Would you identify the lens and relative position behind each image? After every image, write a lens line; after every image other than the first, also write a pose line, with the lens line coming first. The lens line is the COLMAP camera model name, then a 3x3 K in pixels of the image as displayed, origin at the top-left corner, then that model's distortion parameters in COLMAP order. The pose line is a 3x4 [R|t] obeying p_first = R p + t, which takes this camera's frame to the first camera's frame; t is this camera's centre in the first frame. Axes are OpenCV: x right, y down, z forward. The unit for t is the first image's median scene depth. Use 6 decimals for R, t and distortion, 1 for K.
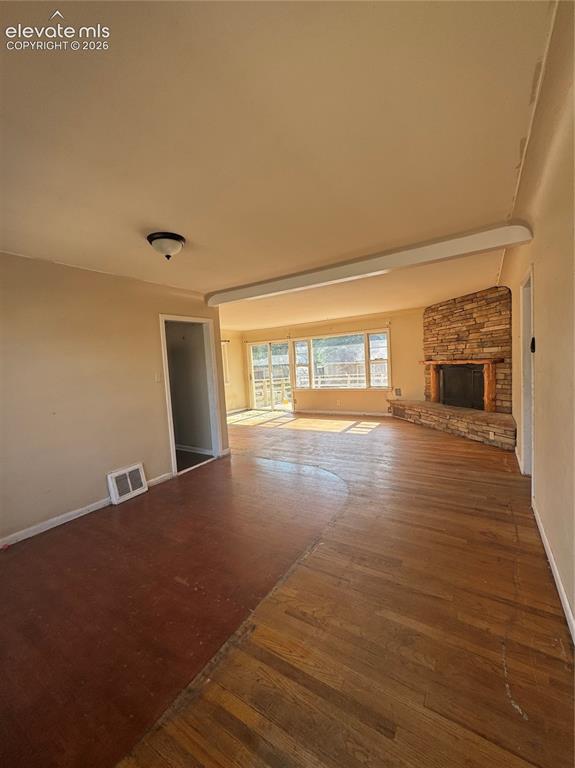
lens RADIAL K [[307.5, 0, 284.3], [0, 307.5, 386.9], [0, 0, 1]] dist [-0.004672, 0.000897]
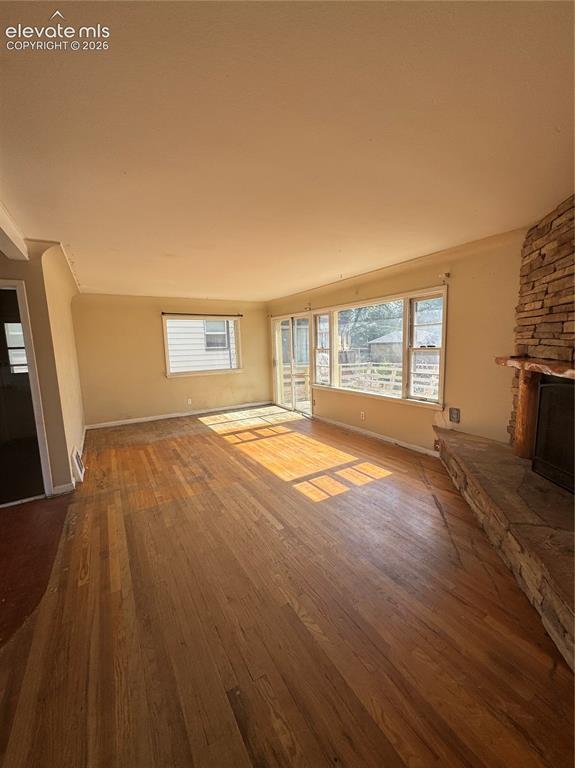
lens RADIAL K [[307.5, 0, 286.2], [0, 307.5, 385.2], [0, 0, 1]] dist [-0.004672, 0.000897]
pose [[0.896302, 0.088539, -0.434514, 0.499576], [-0.054078, 0.994375, 0.091069, -0.092676], [0.440133, -0.058127, 0.896049, 0.640646]]
